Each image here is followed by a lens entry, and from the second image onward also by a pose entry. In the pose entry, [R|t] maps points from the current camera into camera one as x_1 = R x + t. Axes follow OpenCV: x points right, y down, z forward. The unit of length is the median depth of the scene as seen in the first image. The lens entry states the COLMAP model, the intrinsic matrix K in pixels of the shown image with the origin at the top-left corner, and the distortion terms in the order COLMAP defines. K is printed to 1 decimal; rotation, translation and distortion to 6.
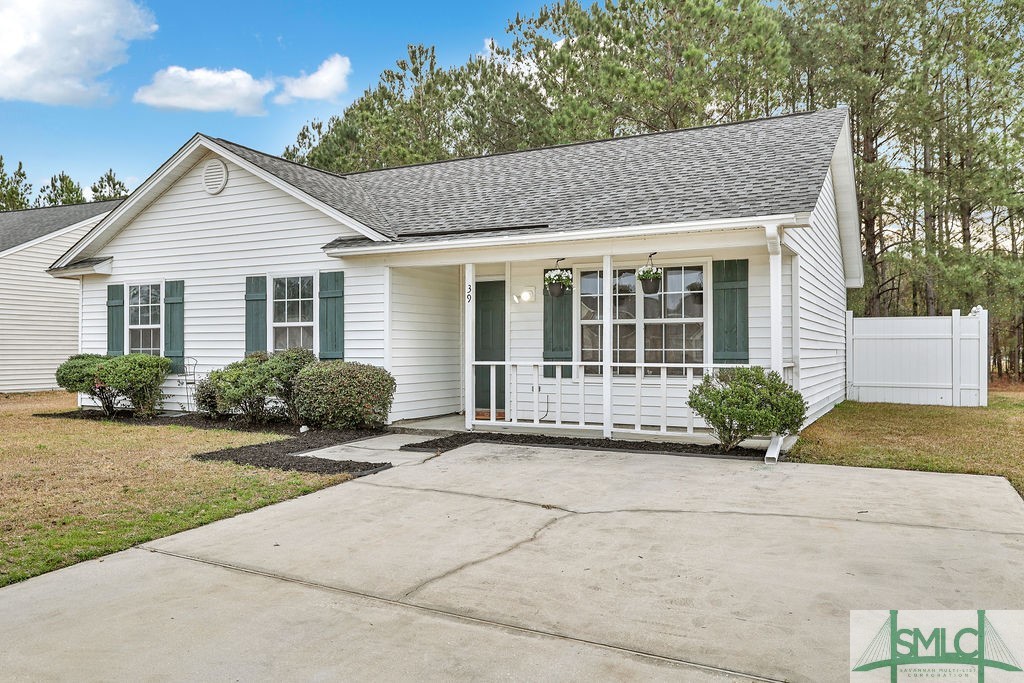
lens RADIAL K [[771.1, 0, 533.8], [0, 771.1, 330.7], [0, 0, 1]] dist [-0.004651, 0.040268]
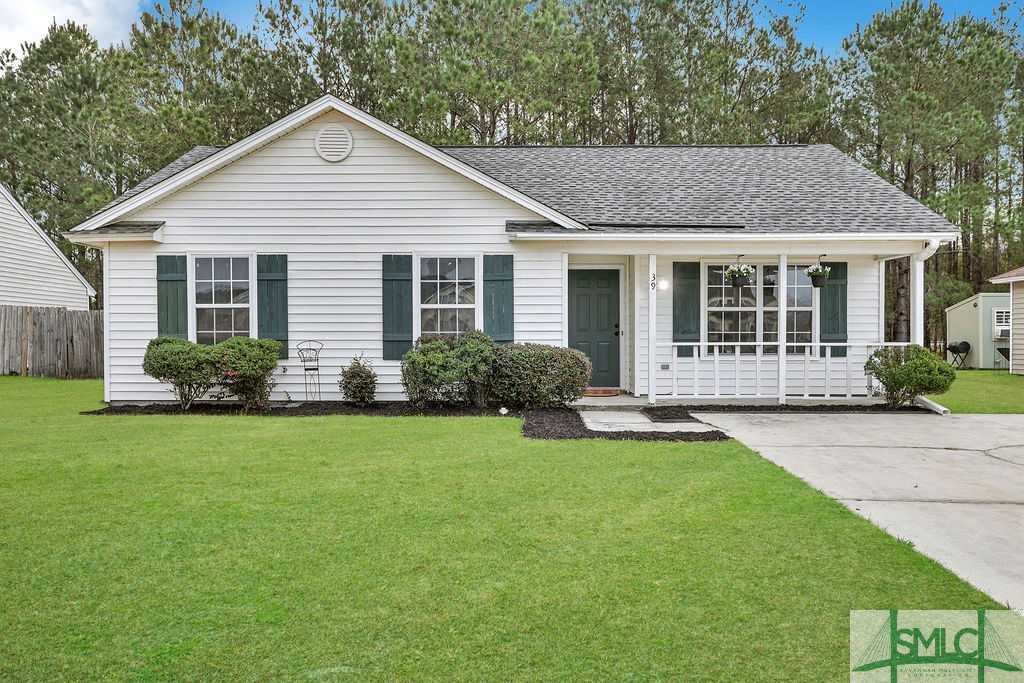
lens RADIAL K [[771.1, 0, 529.9], [0, 771.1, 342.9], [0, 0, 1]] dist [-0.004651, 0.040268]
pose [[0.888656, -0.006005, 0.458535, -0.691630], [-0.010687, 0.999371, 0.033799, 0.003999], [-0.458449, -0.034936, 0.888034, 0.084265]]
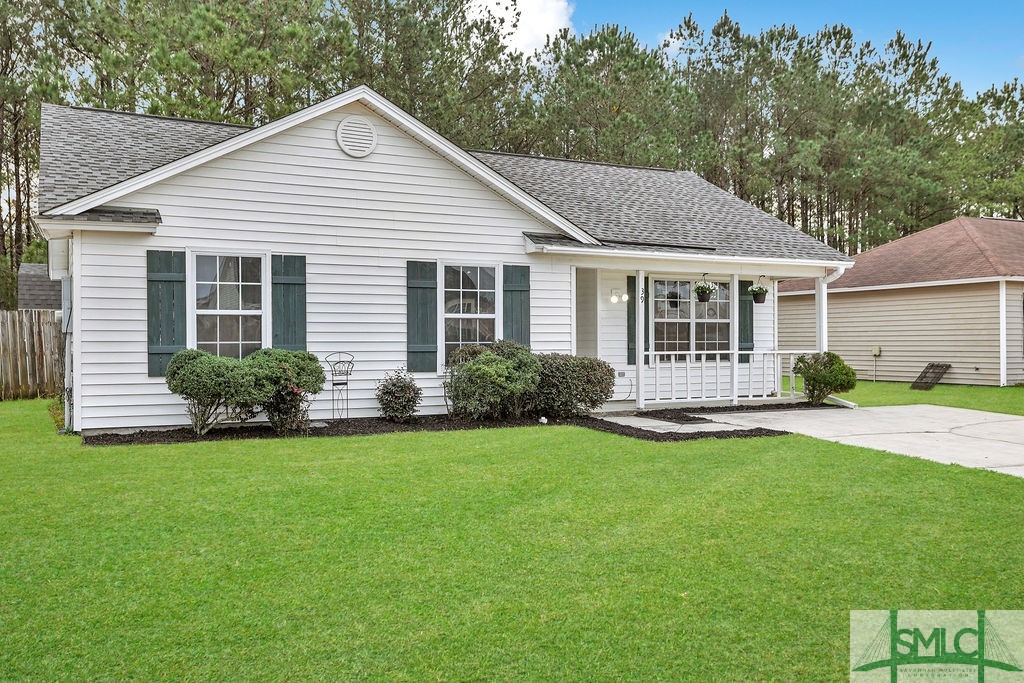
lens RADIAL K [[863.7, 0, 522.4], [0, 863.7, 333.0], [0, 0, 1]] dist [0.049218, 0.000872]
pose [[0.592773, 0.004863, 0.805355, -1.174032], [-0.018805, 0.999793, 0.007804, 0.003332], [-0.805150, -0.019771, 0.592741, 0.323686]]
